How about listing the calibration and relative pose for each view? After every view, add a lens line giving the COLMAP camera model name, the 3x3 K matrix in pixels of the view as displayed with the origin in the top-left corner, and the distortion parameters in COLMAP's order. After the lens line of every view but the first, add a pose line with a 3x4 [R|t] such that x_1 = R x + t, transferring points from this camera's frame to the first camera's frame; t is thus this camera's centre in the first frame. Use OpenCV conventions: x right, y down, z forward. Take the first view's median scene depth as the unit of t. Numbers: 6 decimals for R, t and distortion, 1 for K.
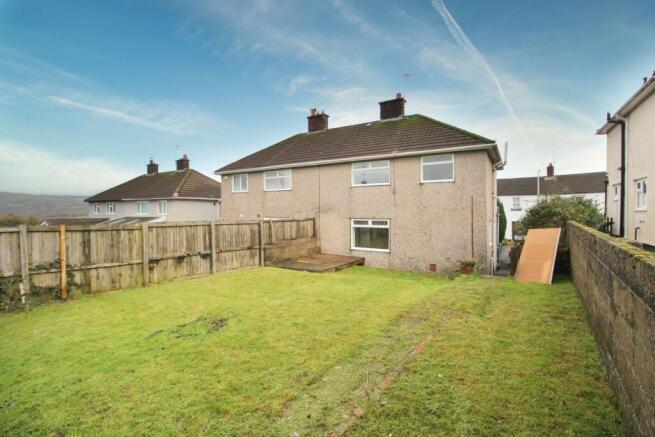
lens RADIAL K [[299.7, 0, 327.9], [0, 299.7, 211.8], [0, 0, 1]] dist [0.000212, -0.014256]
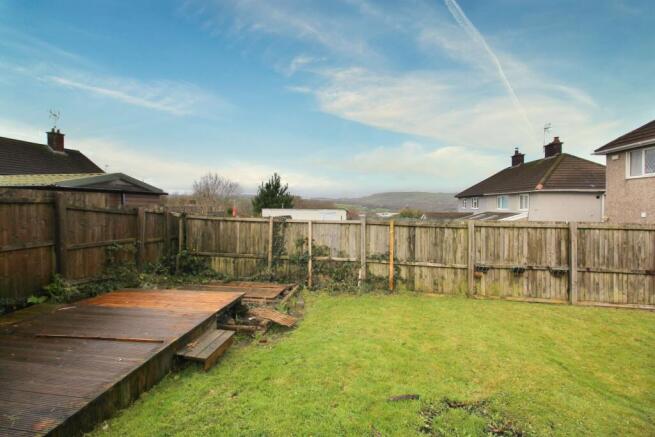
lens RADIAL K [[299.7, 0, 327.9], [0, 299.7, 211.8], [0, 0, 1]] dist [0.000212, -0.014256]
pose [[0.432141, 0.023089, -0.901510, -0.036657], [-0.007565, 0.999730, 0.021978, -0.002939], [0.901774, -0.002678, 0.432199, 0.273196]]
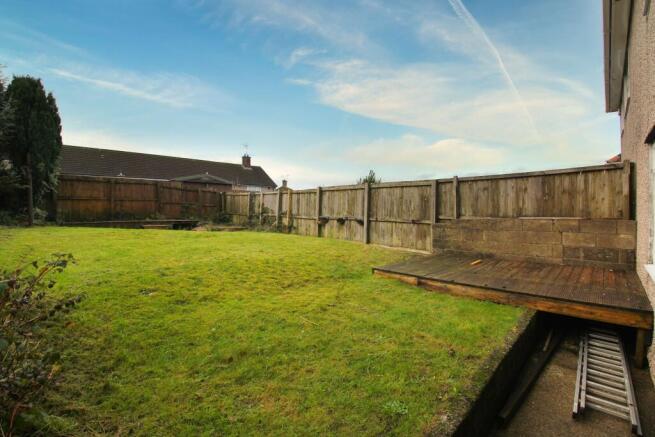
lens RADIAL K [[299.7, 0, 327.9], [0, 299.7, 211.8], [0, 0, 1]] dist [0.000212, -0.014256]
pose [[-0.197265, 0.013150, -0.980262, 0.565951], [0.000750, 0.999912, 0.013263, 0.115960], [0.980350, 0.001881, -0.197257, 1.218761]]
